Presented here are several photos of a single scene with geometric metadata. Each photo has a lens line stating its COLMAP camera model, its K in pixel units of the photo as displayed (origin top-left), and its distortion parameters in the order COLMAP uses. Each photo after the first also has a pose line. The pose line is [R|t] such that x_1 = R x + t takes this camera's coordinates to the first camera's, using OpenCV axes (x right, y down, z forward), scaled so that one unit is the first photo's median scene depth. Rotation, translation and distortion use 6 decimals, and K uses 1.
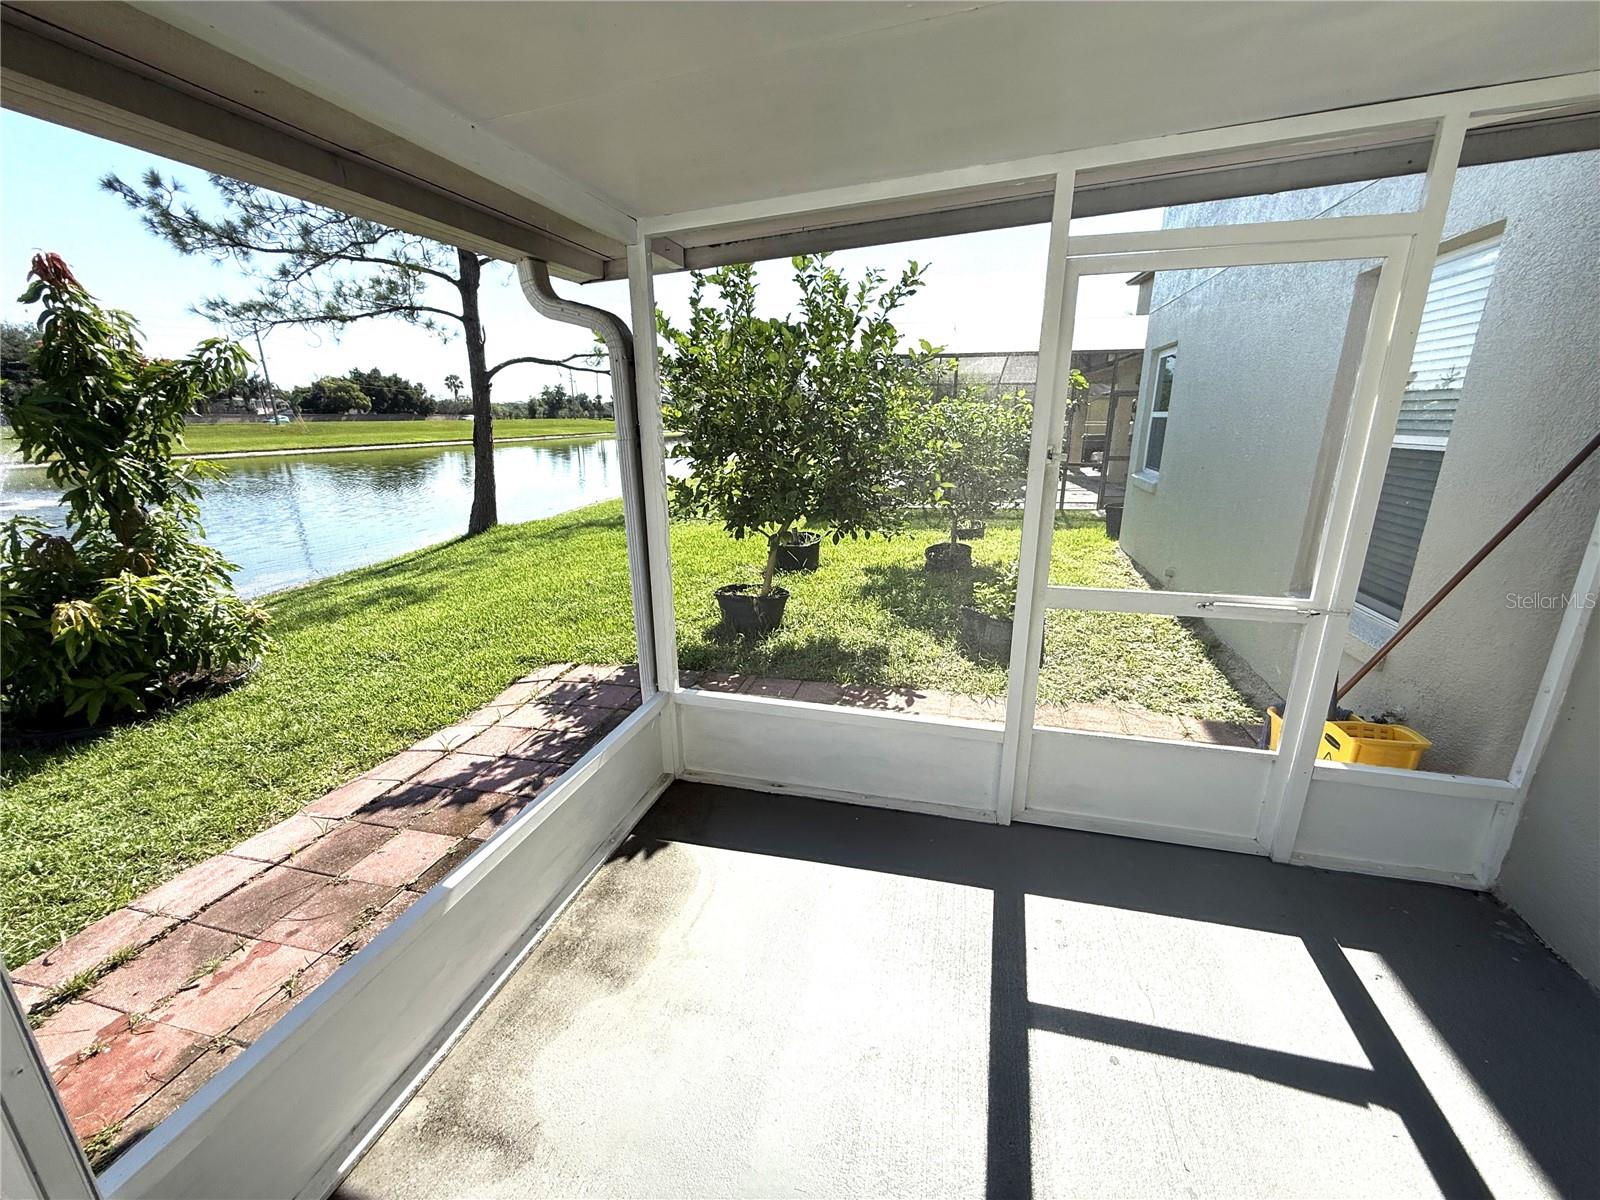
lens RADIAL K [[634.9, 0, 795.0], [0, 634.9, 598.3], [0, 0, 1]] dist [0.000668, 0.000050]
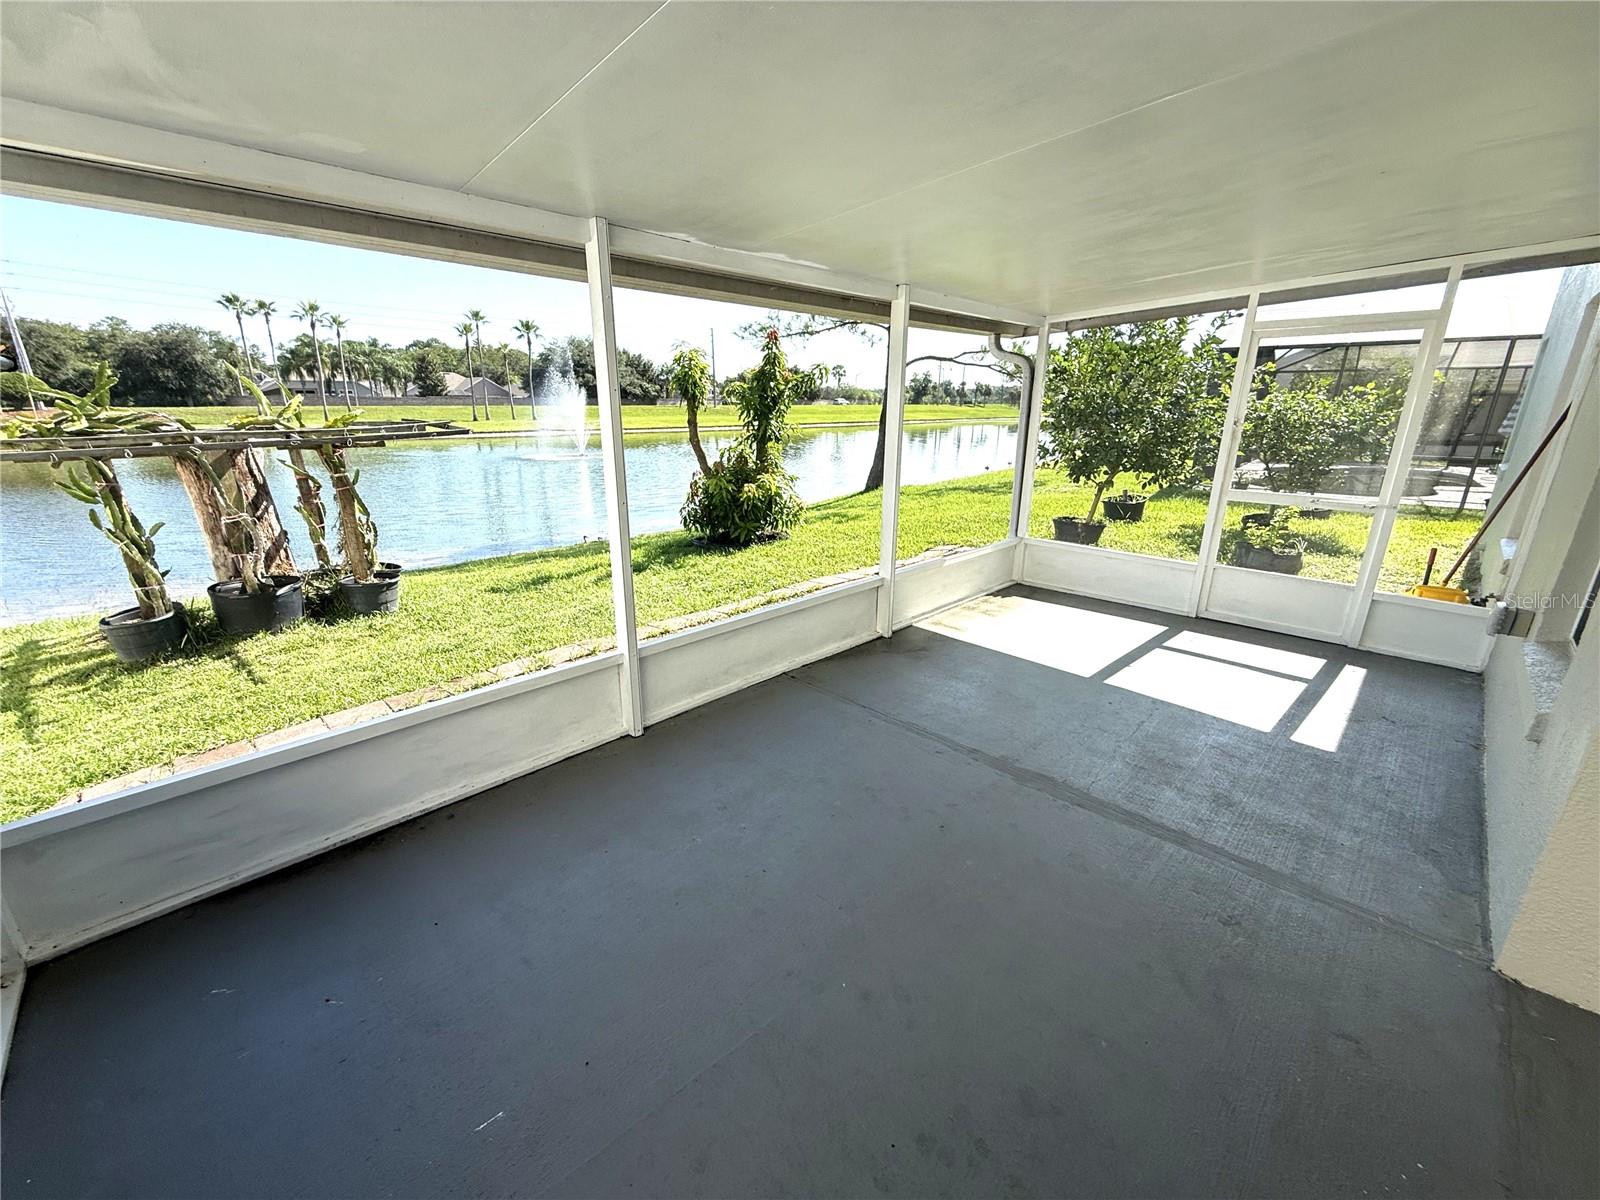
lens RADIAL K [[634.9, 0, 796.6], [0, 634.9, 603.1], [0, 0, 1]] dist [0.000668, 0.000050]
pose [[0.864554, 0.159150, -0.476674, 0.101381], [-0.146460, 0.987148, 0.063947, 0.183542], [0.480725, 0.014528, 0.876751, -0.636454]]
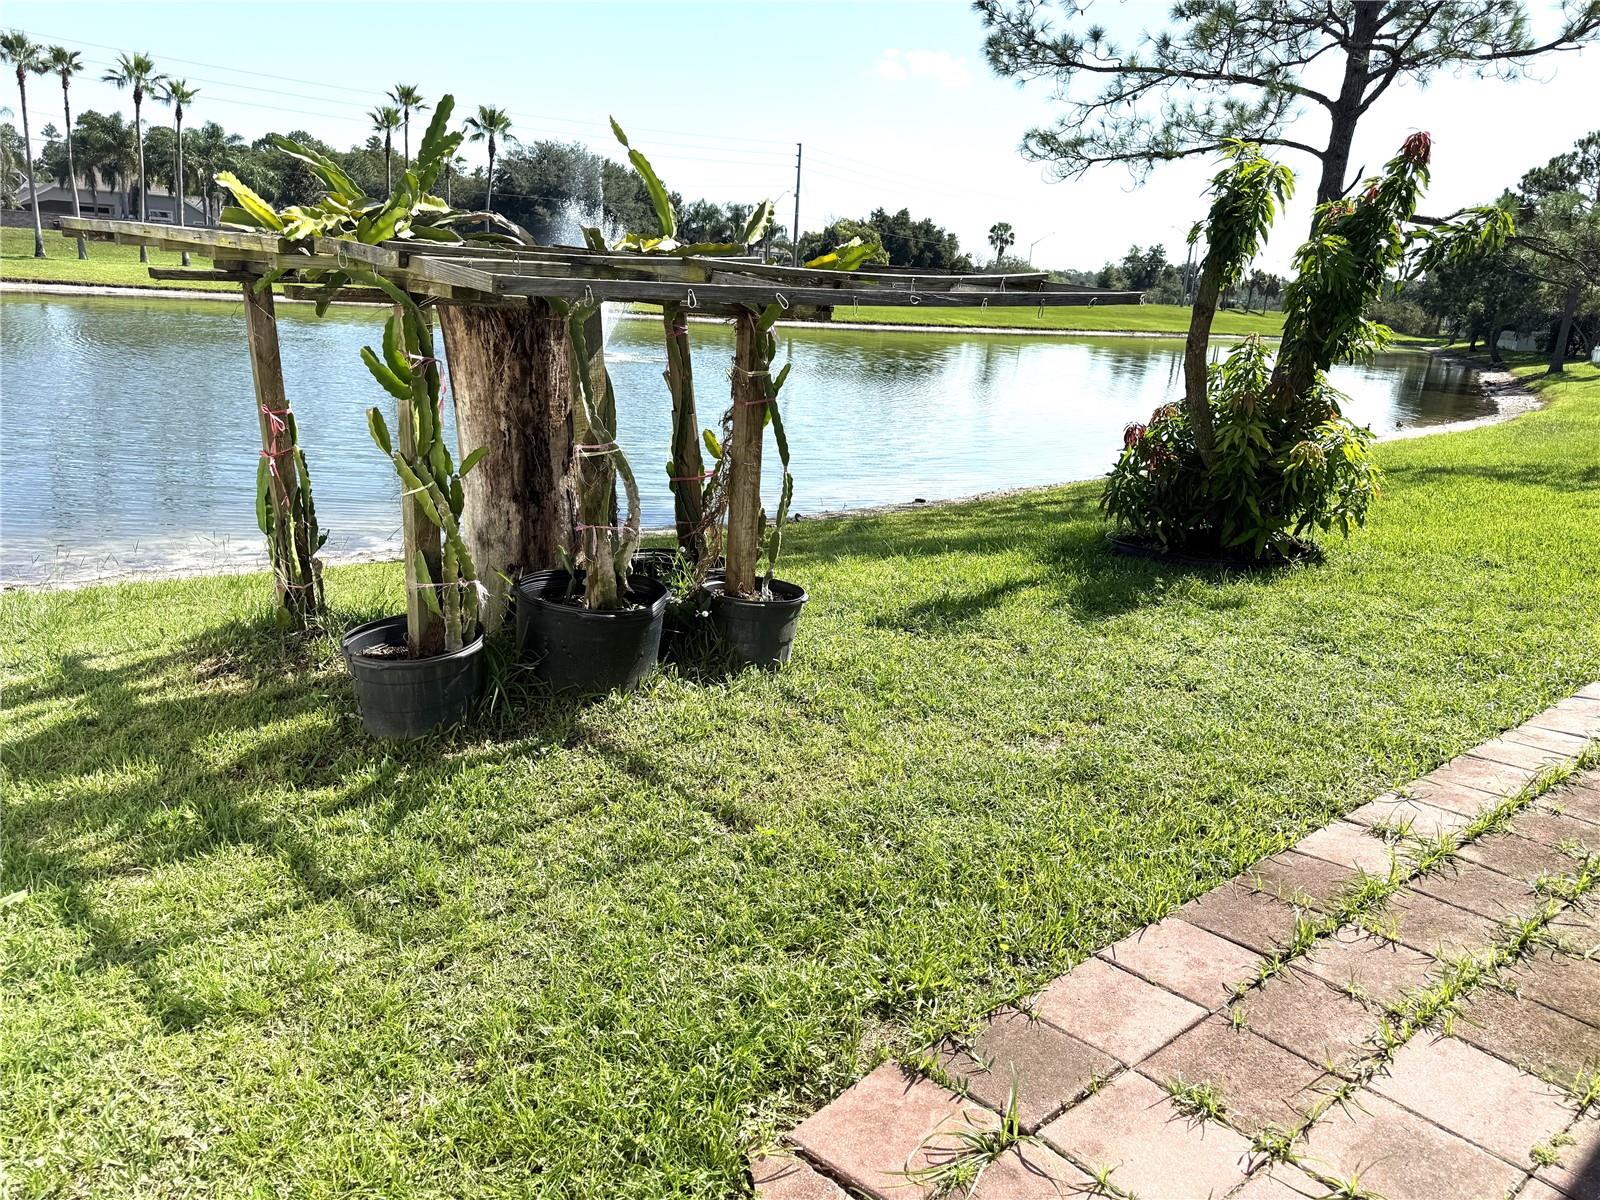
lens RADIAL K [[1126.5, 0, 801.0], [0, 1126.5, 617.2], [0, 0, 1]] dist [0.014348, -0.013772]
pose [[0.818678, 0.222609, -0.529349, -0.544346], [-0.226712, 0.972220, 0.058224, 0.280806], [0.527605, 0.072343, 0.846404, -0.798505]]
